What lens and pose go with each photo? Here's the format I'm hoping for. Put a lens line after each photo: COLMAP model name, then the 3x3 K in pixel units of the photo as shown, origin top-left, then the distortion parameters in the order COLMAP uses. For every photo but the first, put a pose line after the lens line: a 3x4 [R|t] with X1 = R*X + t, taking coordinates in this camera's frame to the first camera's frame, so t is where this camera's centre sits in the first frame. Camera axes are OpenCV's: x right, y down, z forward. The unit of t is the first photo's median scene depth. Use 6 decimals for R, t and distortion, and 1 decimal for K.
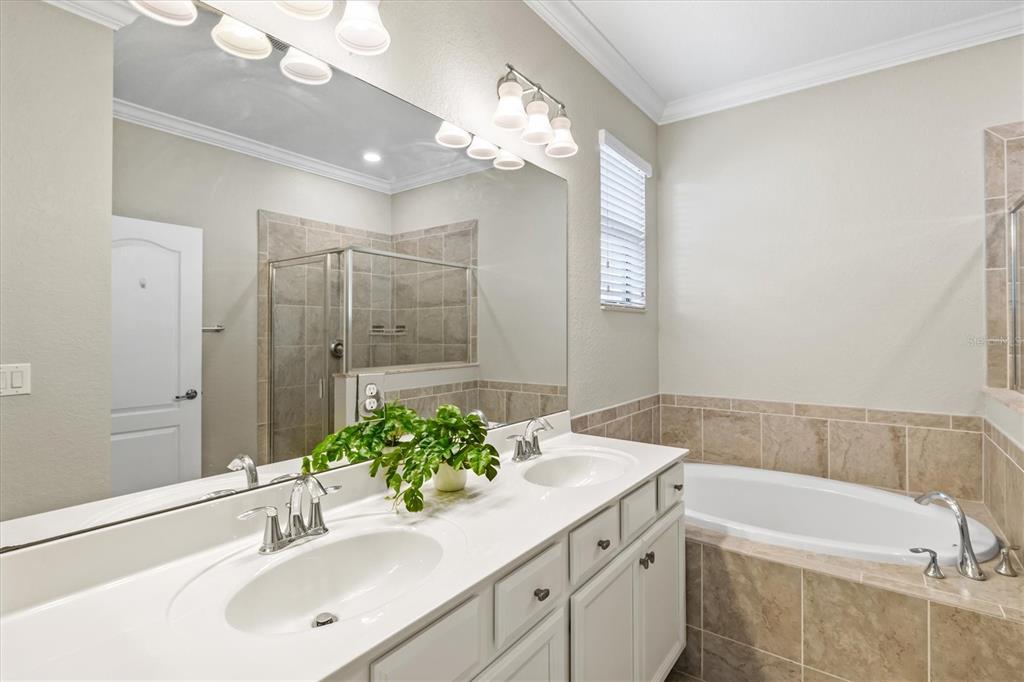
lens RADIAL K [[484.5, 0, 508.7], [0, 484.5, 325.2], [0, 0, 1]] dist [-0.013639, -0.000037]
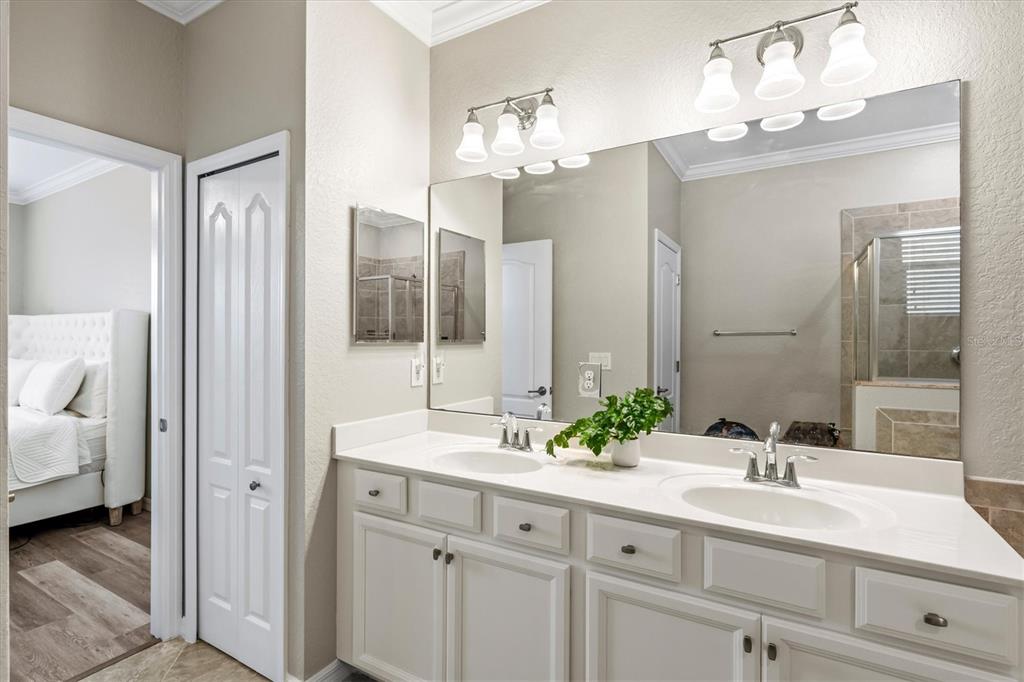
lens RADIAL K [[484.5, 0, 508.7], [0, 484.5, 325.2], [0, 0, 1]] dist [-0.013639, -0.000037]
pose [[0.122903, -0.020761, -0.992201, 0.594692], [0.012247, 0.999737, -0.019402, 0.008821], [0.992343, -0.009767, 0.123125, 0.333632]]
